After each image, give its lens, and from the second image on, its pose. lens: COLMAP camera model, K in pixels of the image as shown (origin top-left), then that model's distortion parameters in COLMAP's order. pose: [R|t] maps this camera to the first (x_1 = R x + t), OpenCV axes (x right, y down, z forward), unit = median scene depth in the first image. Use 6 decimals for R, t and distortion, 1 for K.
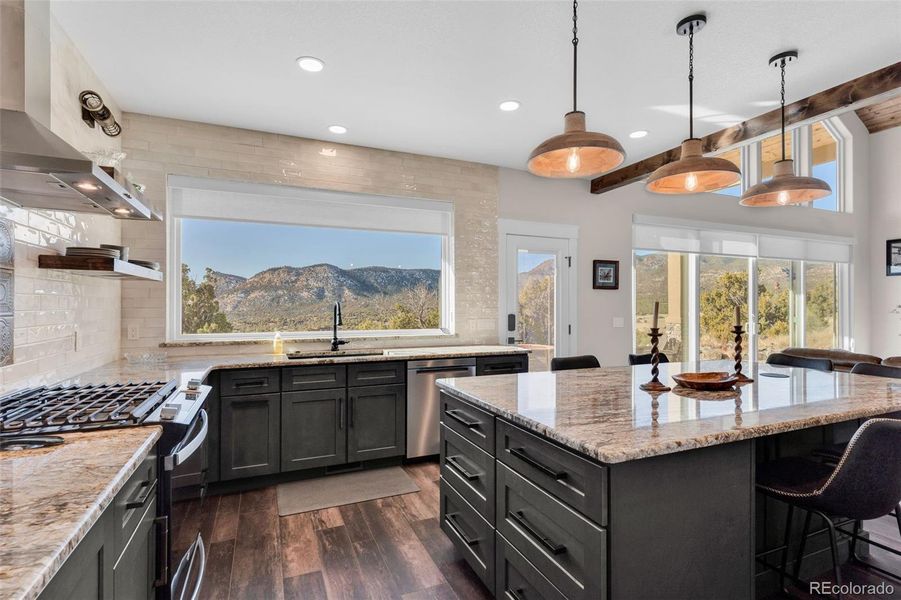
lens RADIAL K [[455.9, 0, 470.6], [0, 455.9, 299.3], [0, 0, 1]] dist [0.004223, 0.000022]
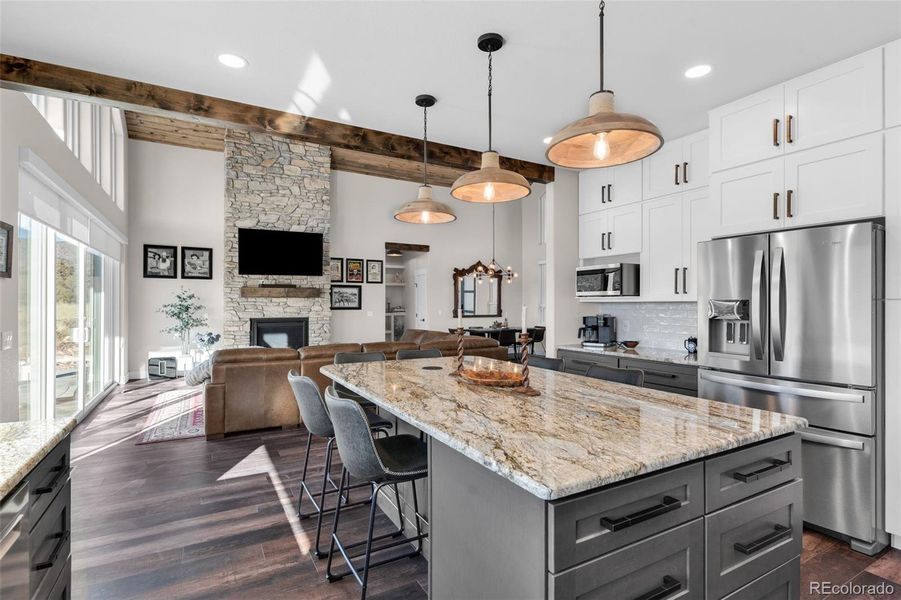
lens RADIAL K [[424.9, 0, 450.5], [0, 424.9, 300.0], [0, 0, 1]] dist [0.002197, 0.000209]
pose [[-0.104730, 0.009646, 0.994454, -0.206897], [-0.015622, 0.999814, -0.011344, 0.002359], [-0.994378, -0.016723, -0.104559, 0.511038]]
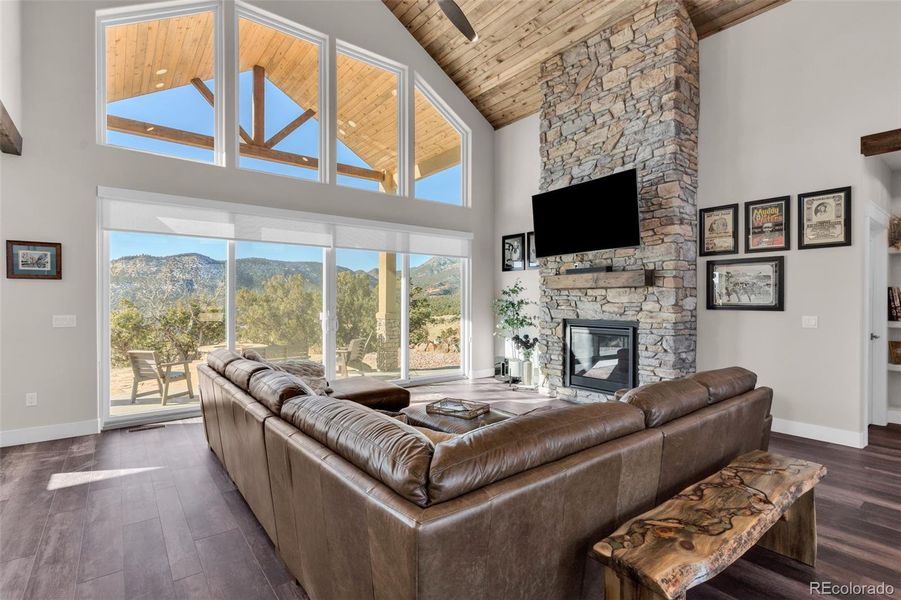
lens RADIAL K [[444.6, 0, 483.7], [0, 444.6, 302.3], [0, 0, 1]] dist [0.000237, -0.000152]
pose [[0.965112, 0.000126, 0.261836, 0.805138], [-0.004983, 0.999828, 0.017888, 0.000909], [-0.261788, -0.018569, 0.964947, 0.068030]]
